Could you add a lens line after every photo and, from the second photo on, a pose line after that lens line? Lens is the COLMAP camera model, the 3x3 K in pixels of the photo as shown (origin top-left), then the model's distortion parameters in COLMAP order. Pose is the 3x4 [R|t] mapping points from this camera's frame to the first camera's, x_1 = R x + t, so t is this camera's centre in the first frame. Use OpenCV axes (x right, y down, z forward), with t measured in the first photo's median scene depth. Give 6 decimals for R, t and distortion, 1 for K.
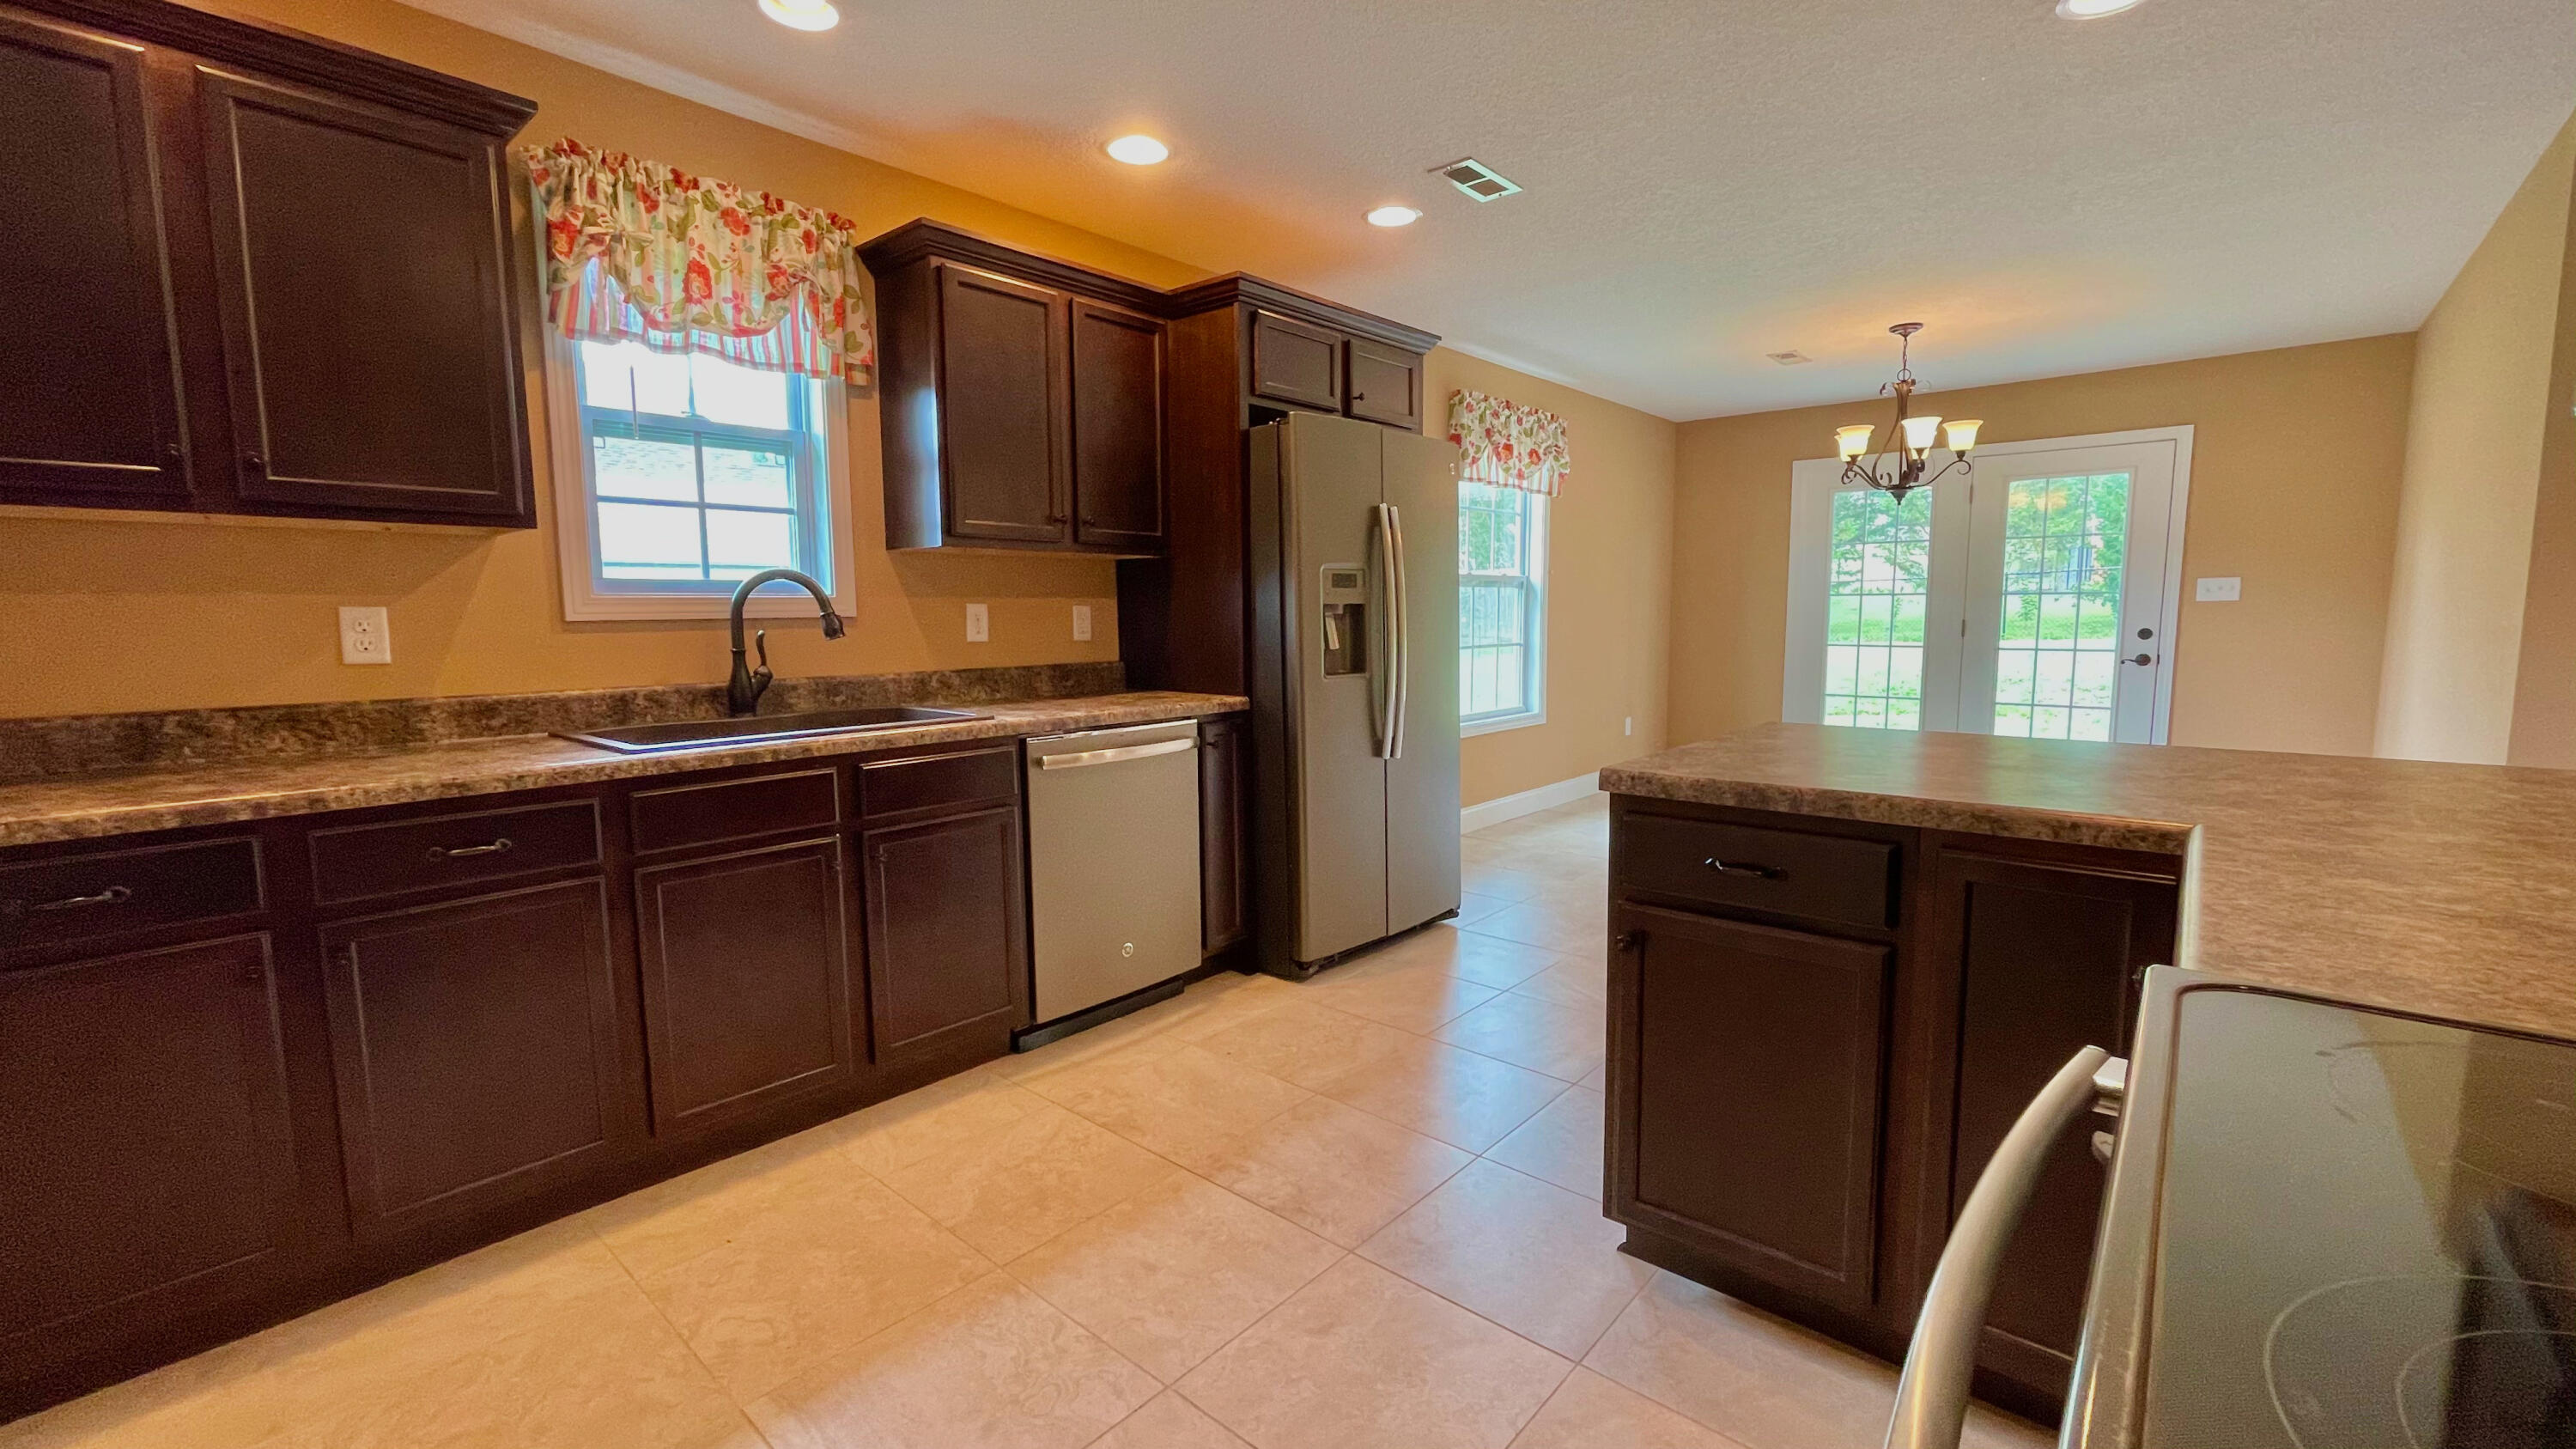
lens RADIAL K [[1052.8, 0, 1298.3], [0, 1052.8, 732.9], [0, 0, 1]] dist [0.001383, 0.000162]
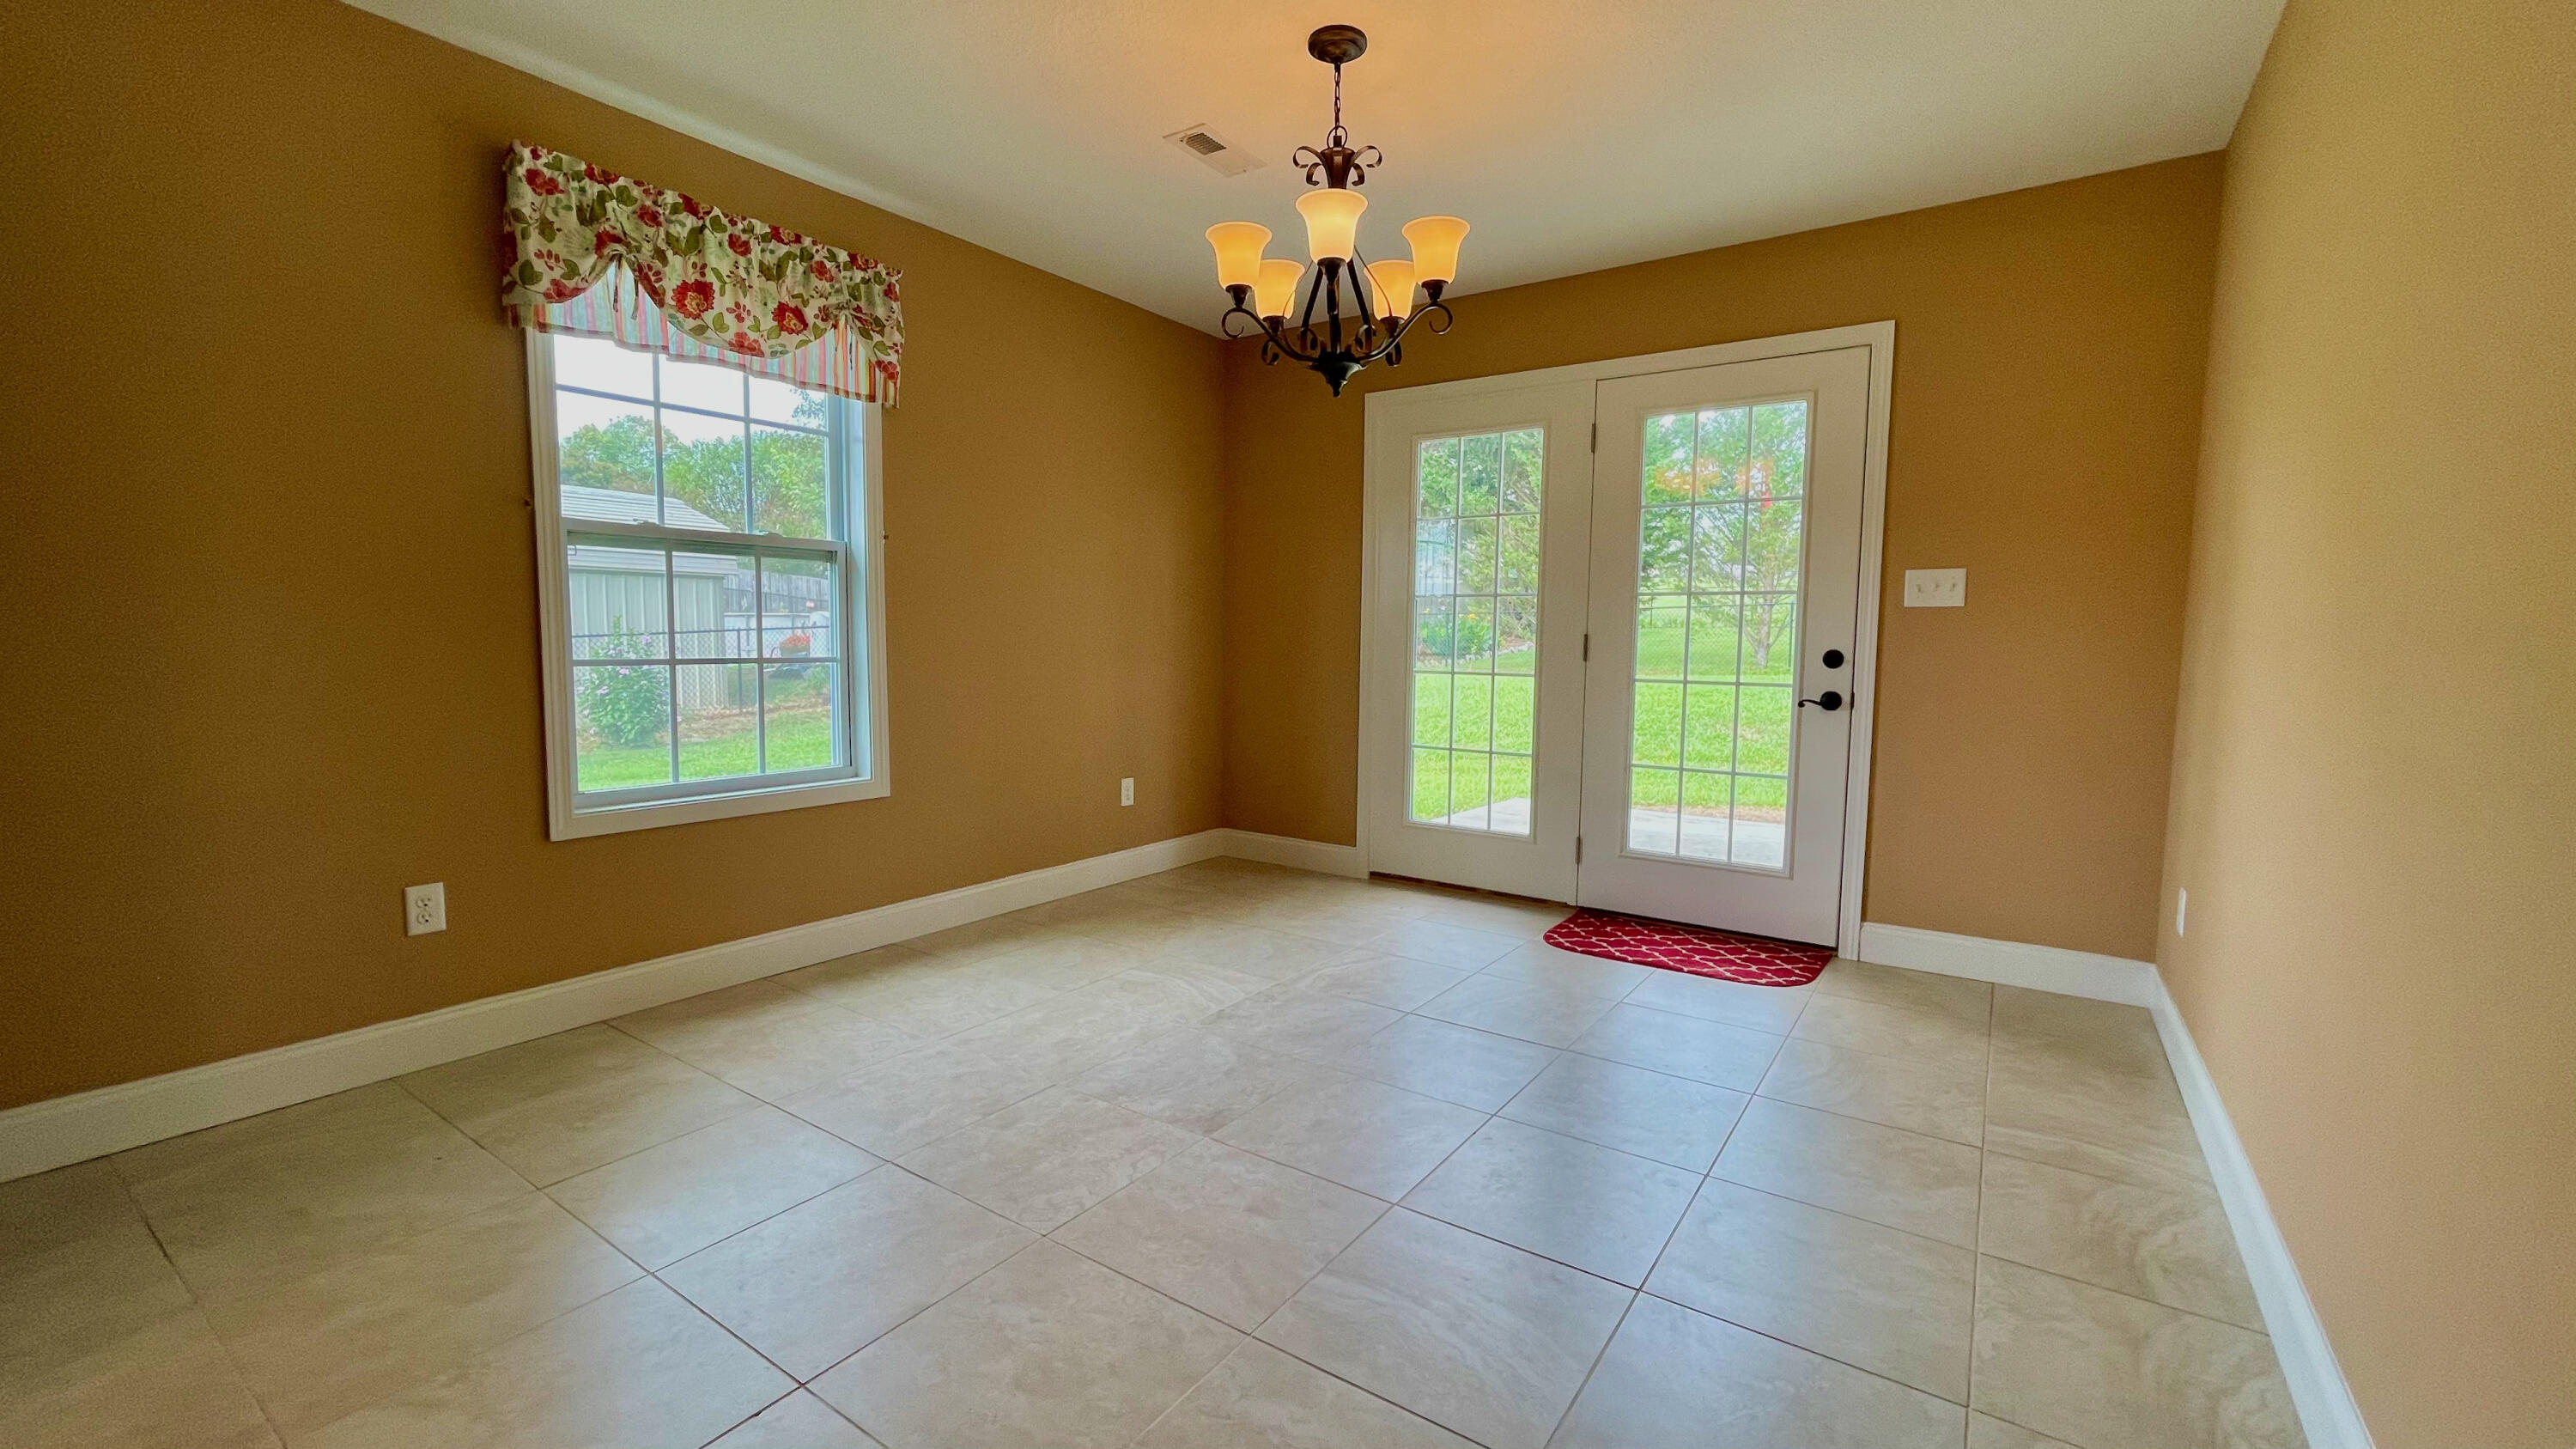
lens RADIAL K [[1049.6, 0, 1284.7], [0, 1049.6, 723.1], [0, 0, 1]] dist [-0.000758, -0.000606]
pose [[0.993357, 0.009854, 0.114647, 0.426442], [-0.006279, 0.999484, -0.031502, -0.036137], [-0.114898, 0.030573, 0.992907, 0.438810]]
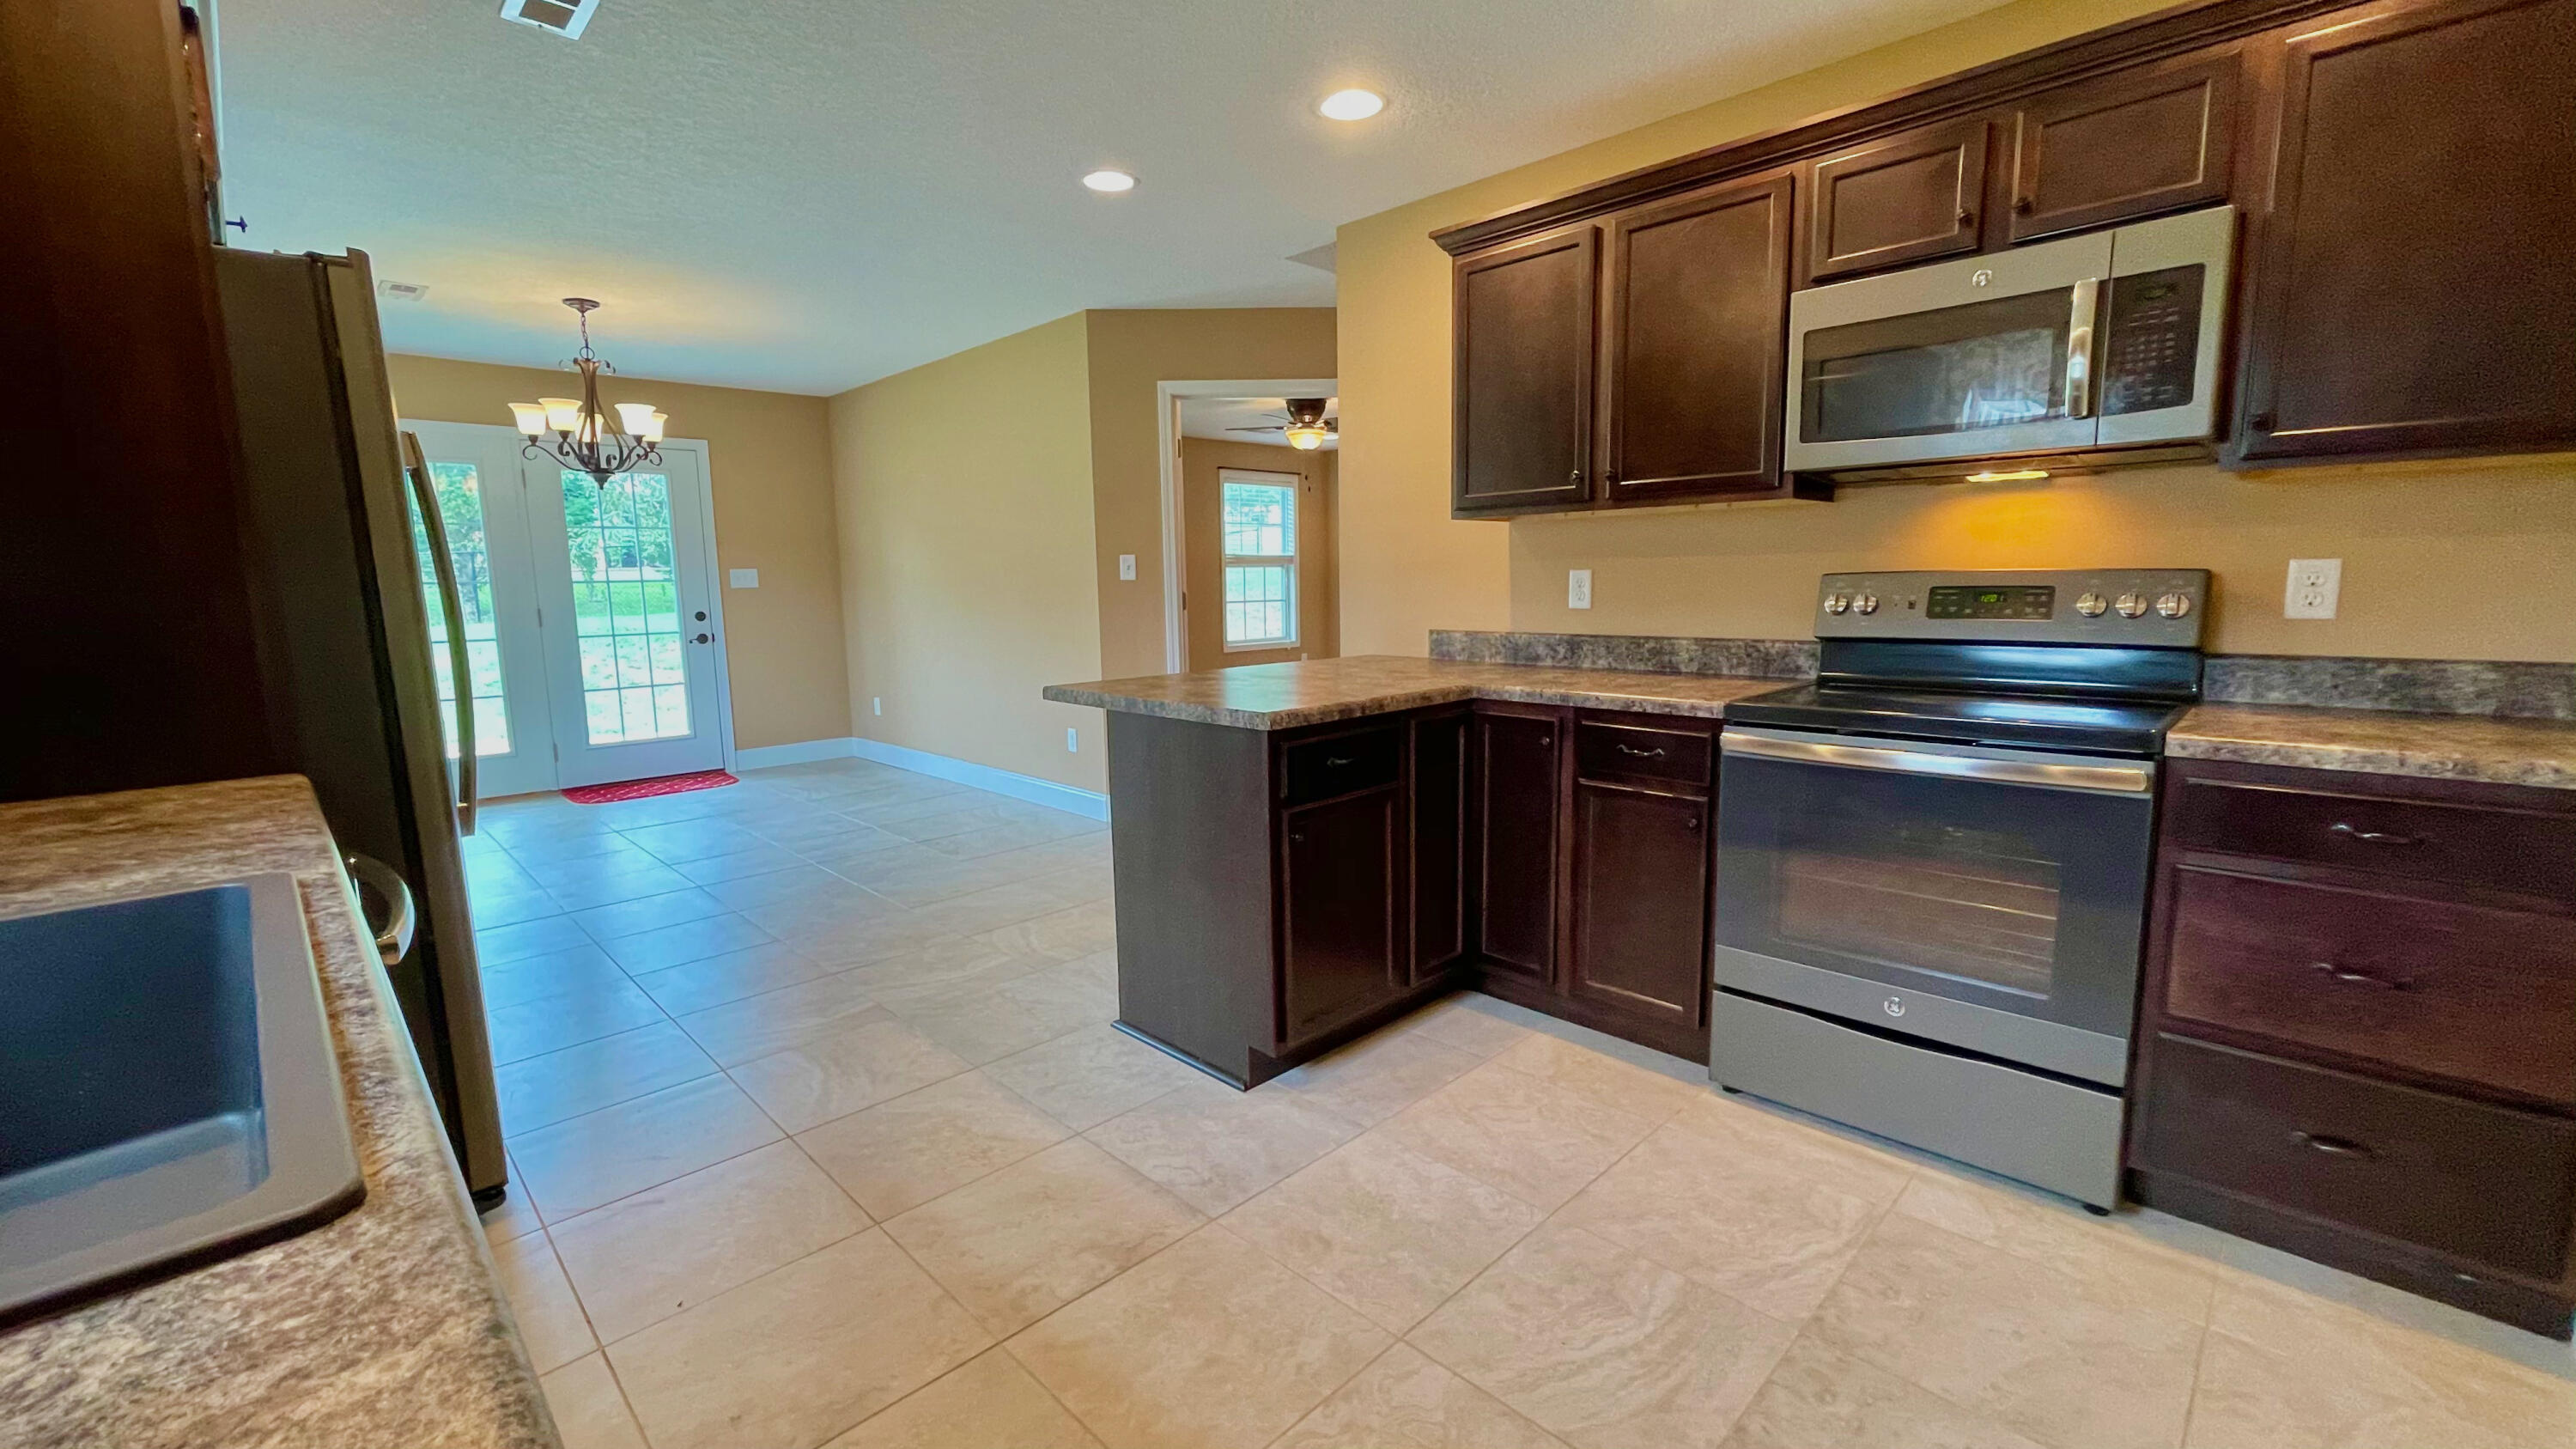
lens RADIAL K [[1049.6, 0, 1284.7], [0, 1049.6, 723.1], [0, 0, 1]] dist [-0.000758, -0.000606]
pose [[0.077544, -0.131146, 0.988326, -0.315910], [0.133625, 0.983734, 0.120052, -0.032229], [-0.987994, 0.122755, 0.093807, 0.279325]]
